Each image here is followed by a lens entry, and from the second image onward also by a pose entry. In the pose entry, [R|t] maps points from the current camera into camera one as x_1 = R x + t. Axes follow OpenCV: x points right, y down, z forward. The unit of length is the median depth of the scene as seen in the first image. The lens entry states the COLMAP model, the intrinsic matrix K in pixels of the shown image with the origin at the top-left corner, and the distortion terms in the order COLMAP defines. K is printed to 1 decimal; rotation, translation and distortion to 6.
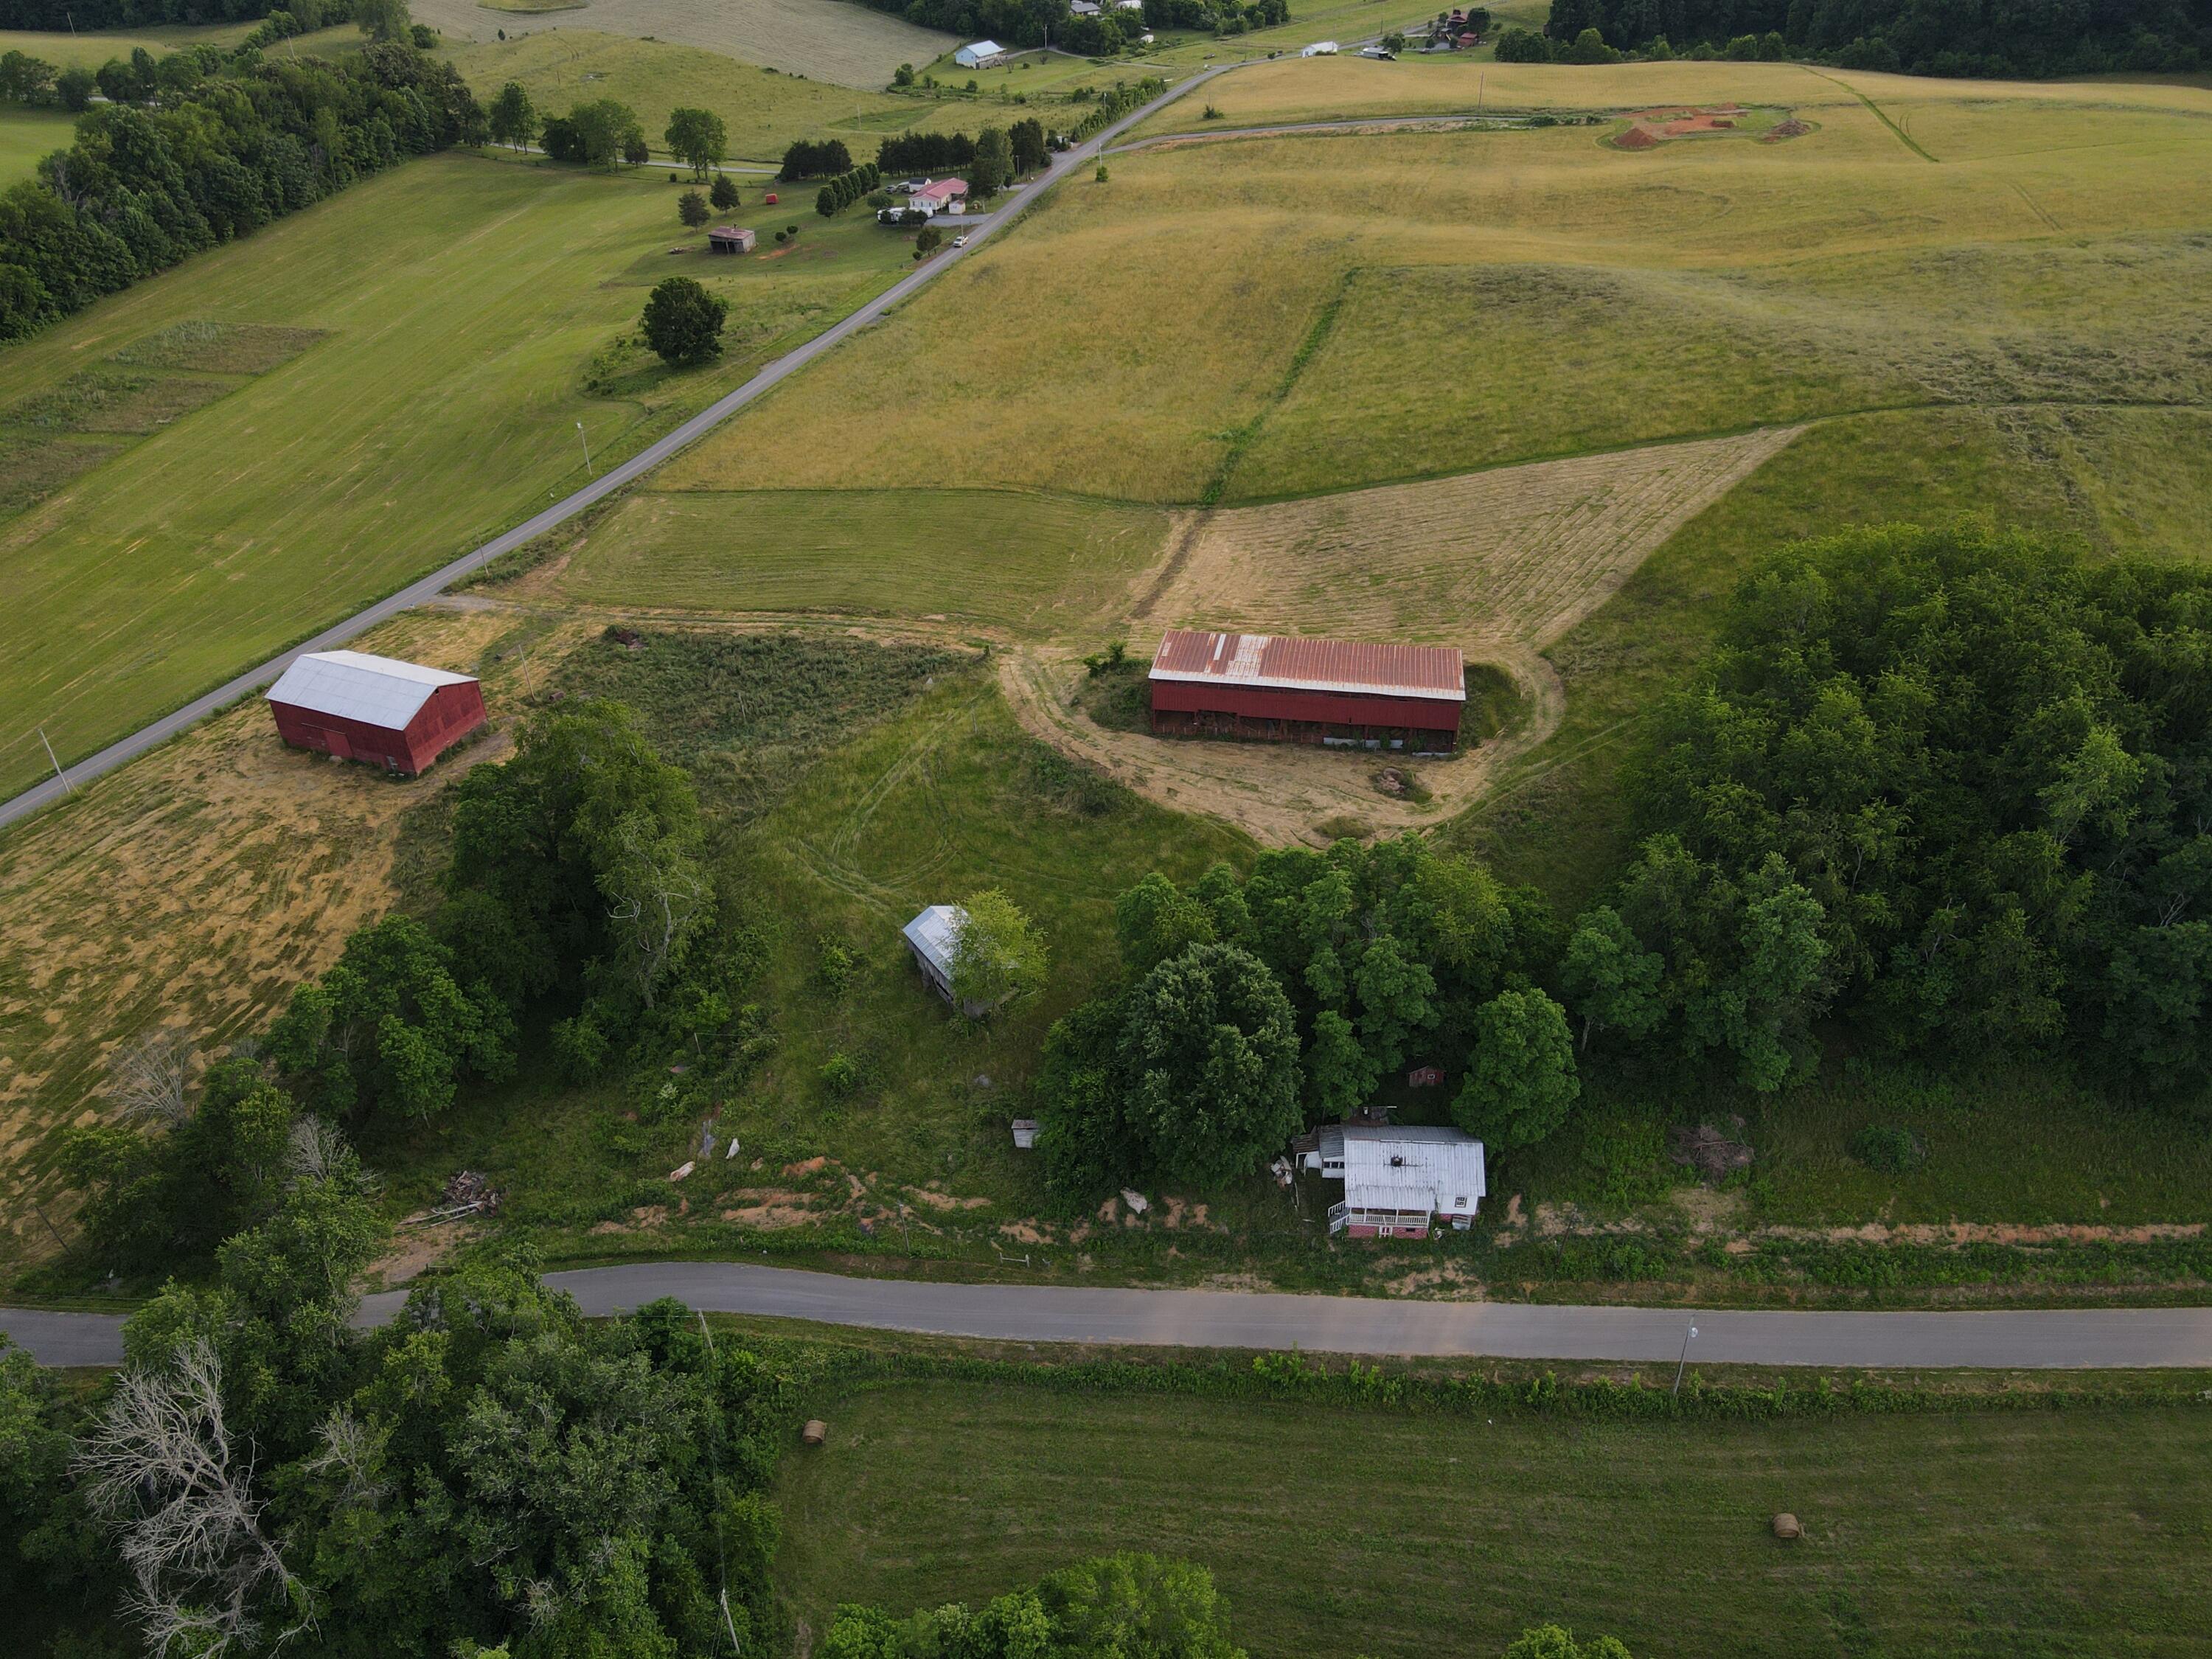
lens RADIAL K [[1575.7, 0, 1106.0], [0, 1575.7, 829.5], [0, 0, 1]] dist [0.010099, 0.008138]
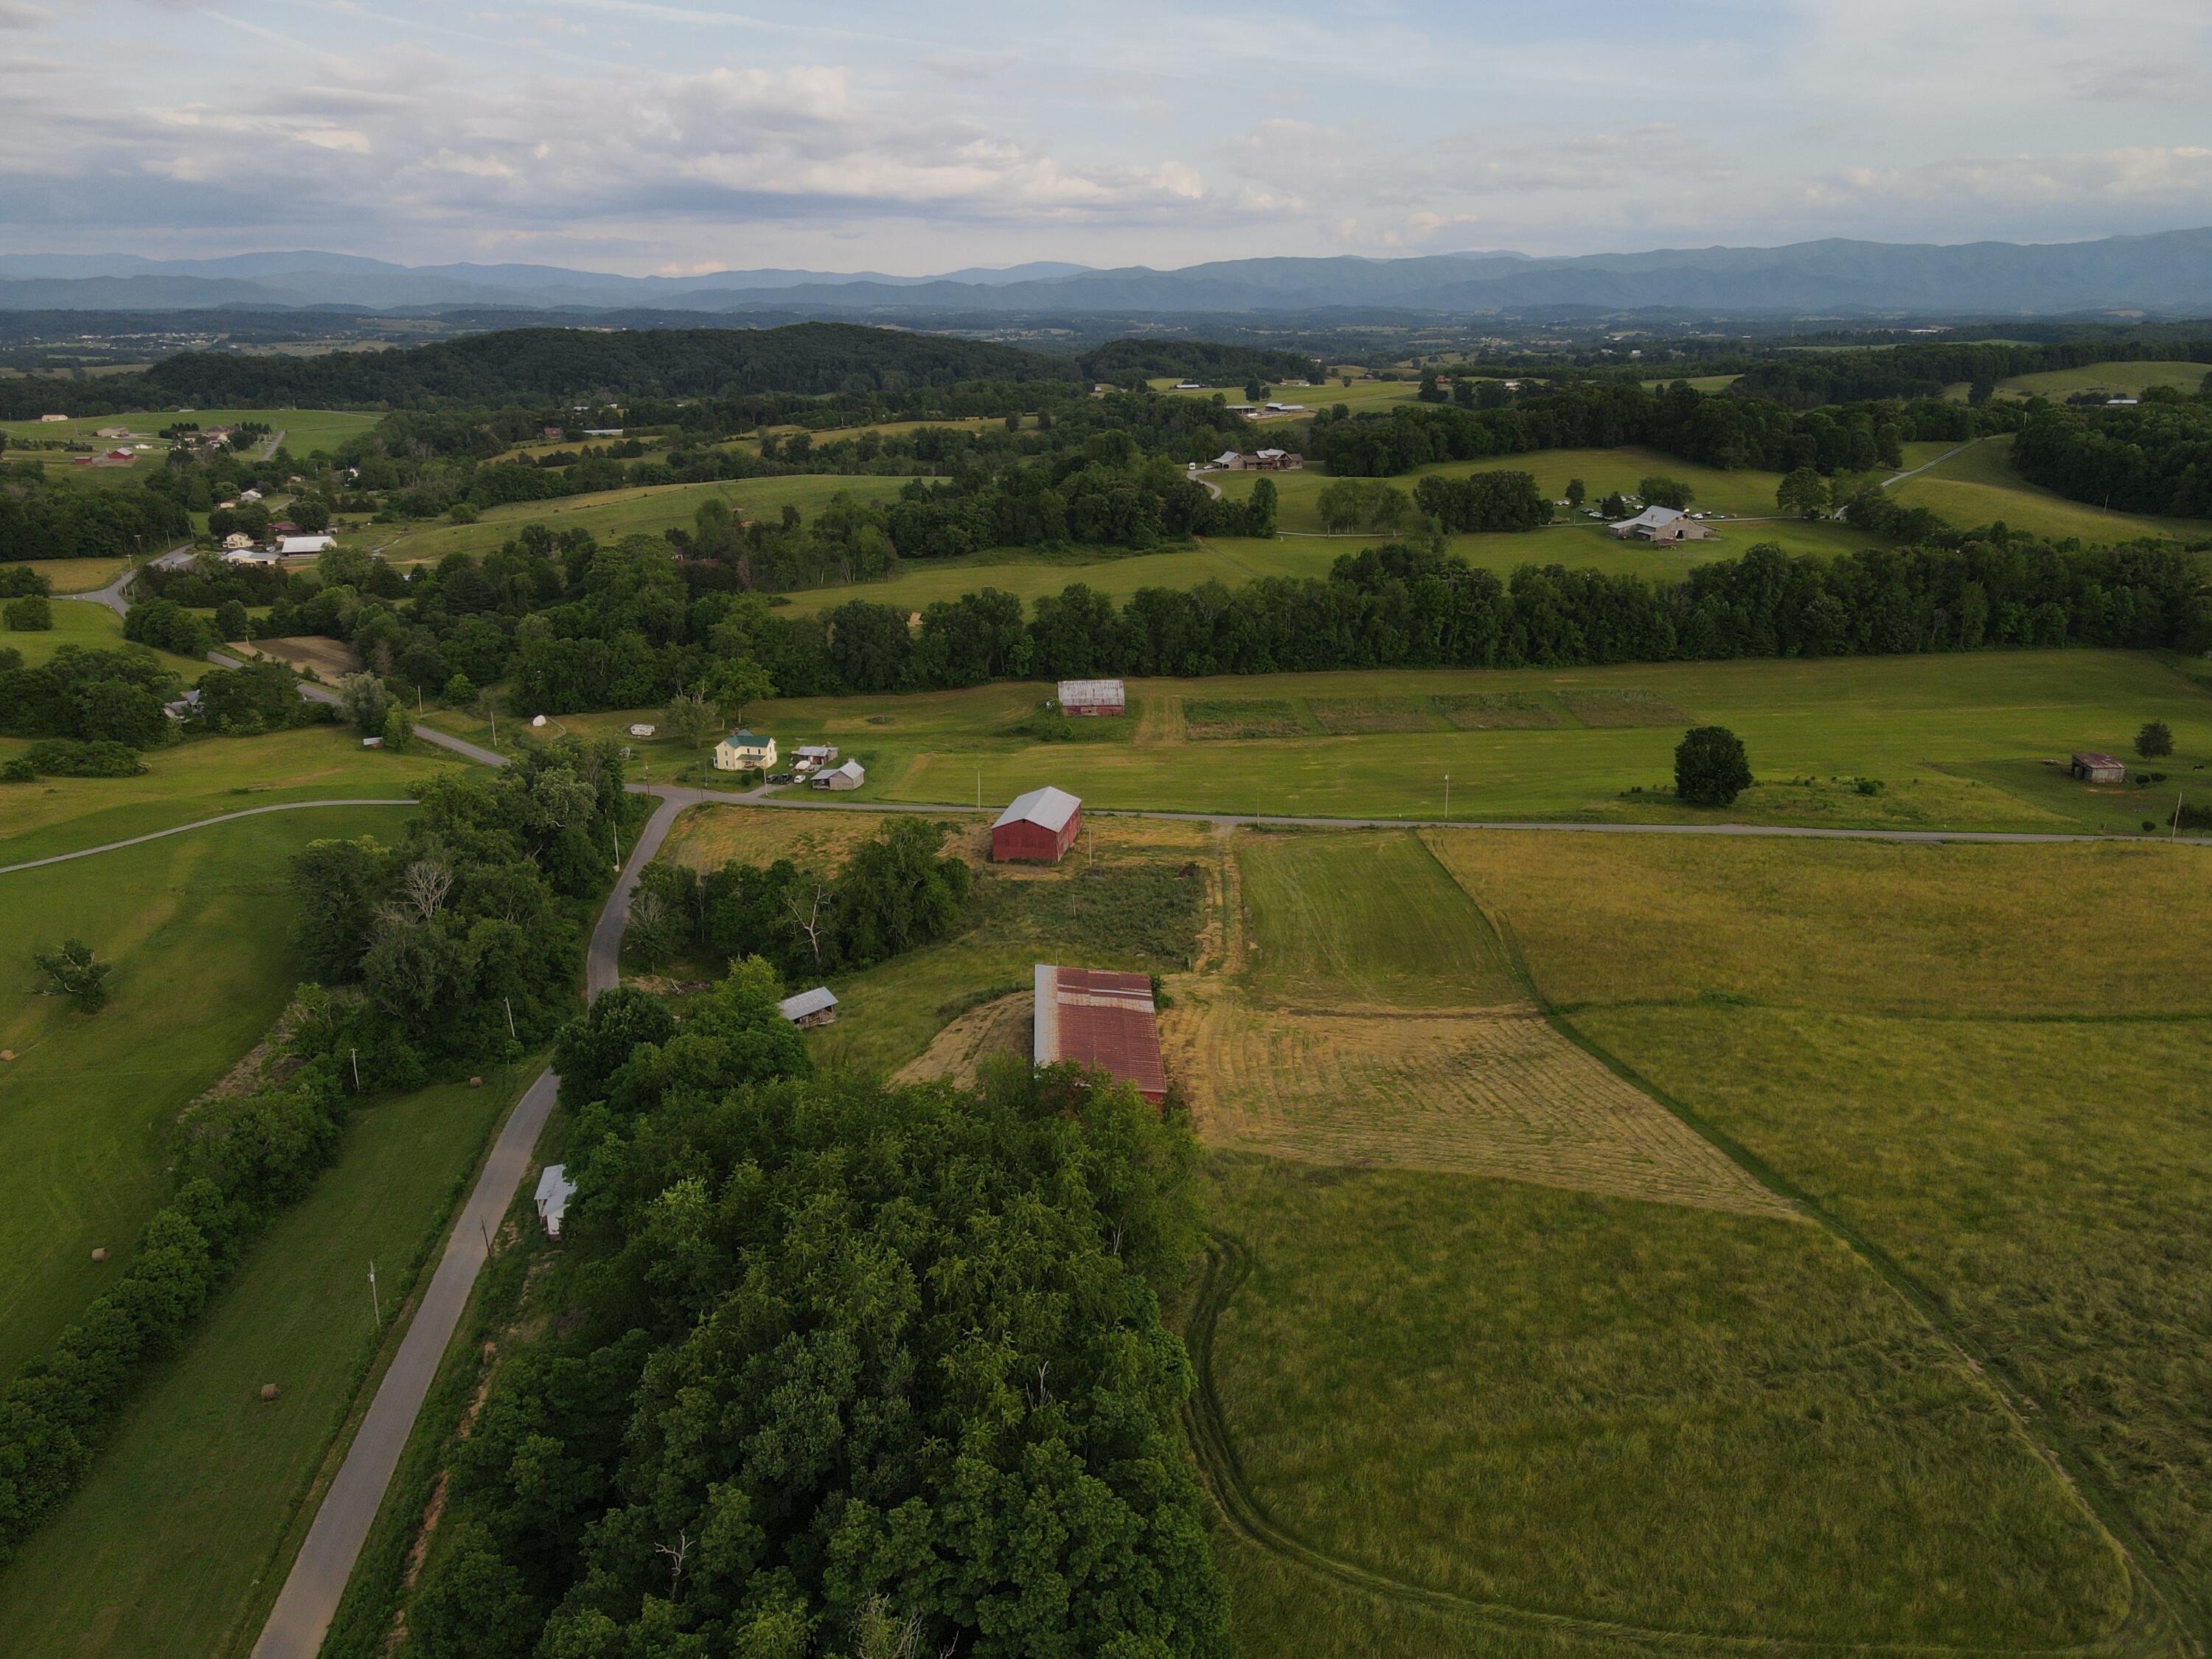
lens RADIAL K [[1590.4, 0, 1106.0], [0, 1590.4, 829.5], [0, 0, 1]] dist [-0.009341, 0.036071]
pose [[0.215942, 0.315804, -0.923925, 1.108266], [-0.549784, 0.821317, 0.152234, -0.385692], [0.806911, 0.475086, 0.350981, 0.540424]]
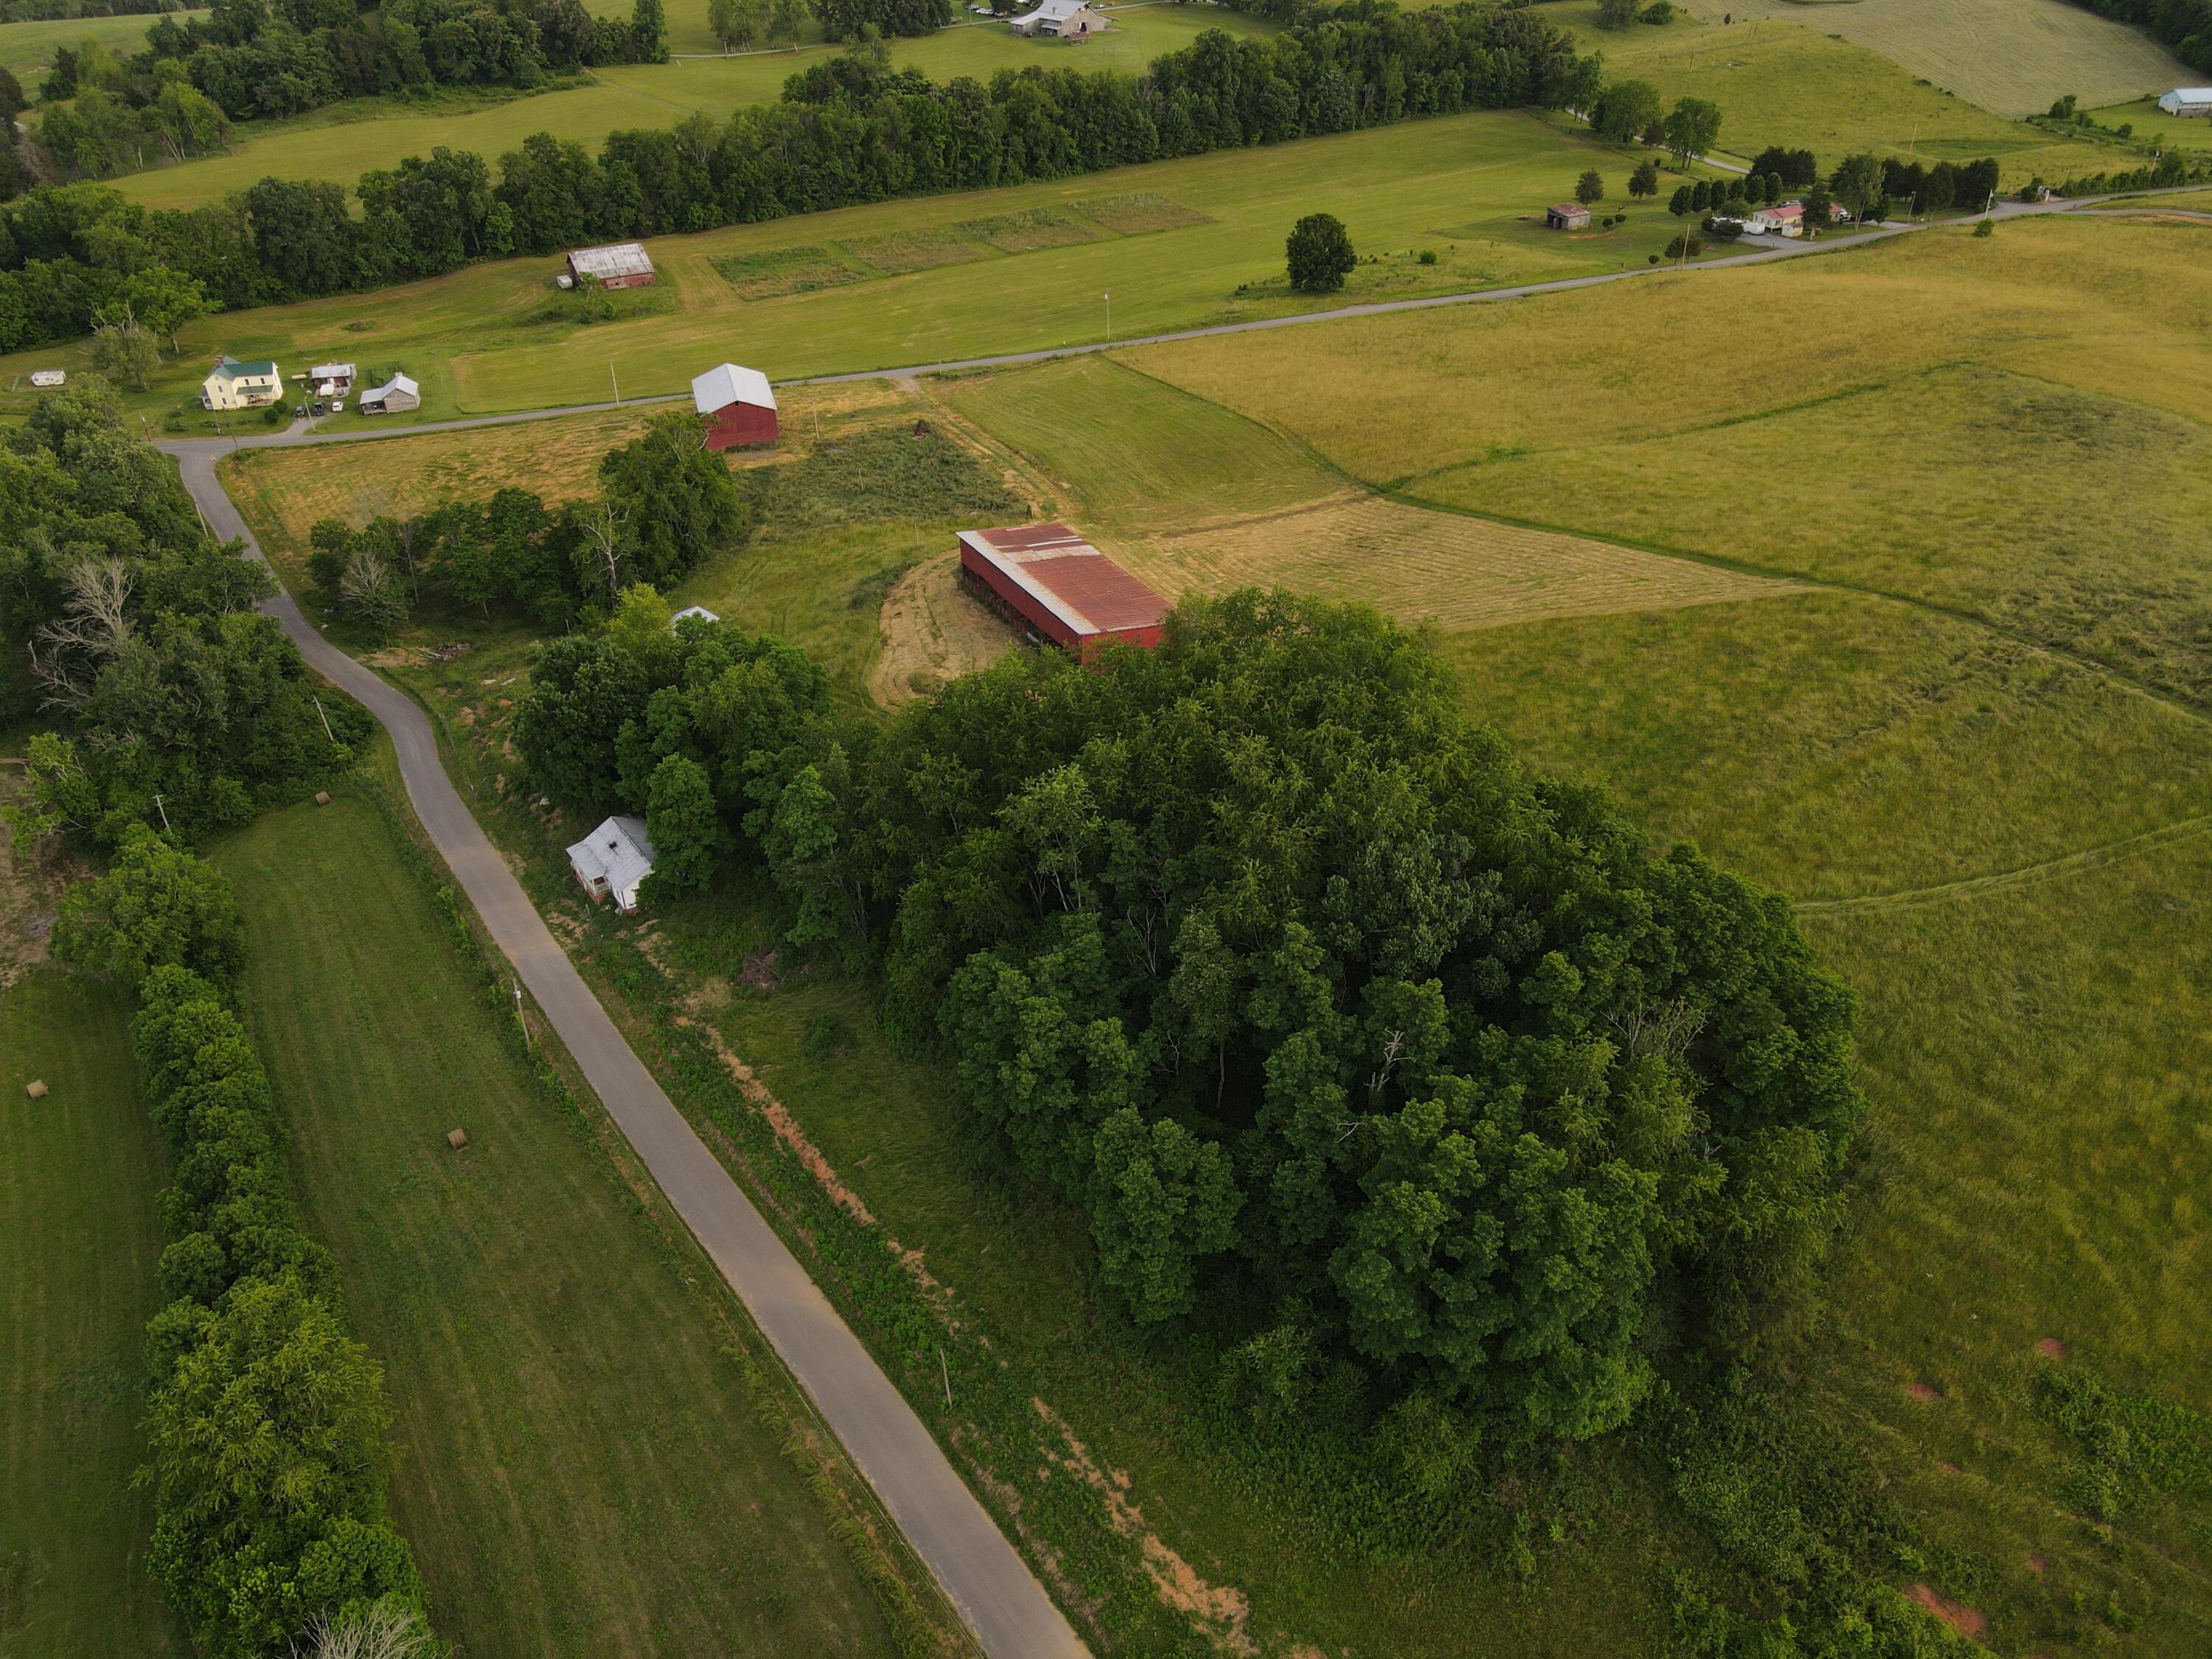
lens RADIAL K [[1575.7, 0, 1106.0], [0, 1575.7, 829.5], [0, 0, 1]] dist [0.010099, 0.008138]
pose [[0.632876, 0.437491, -0.638803, 0.927680], [-0.434269, 0.883635, 0.174928, -0.150013], [0.640998, 0.166704, 0.749220, 0.207643]]
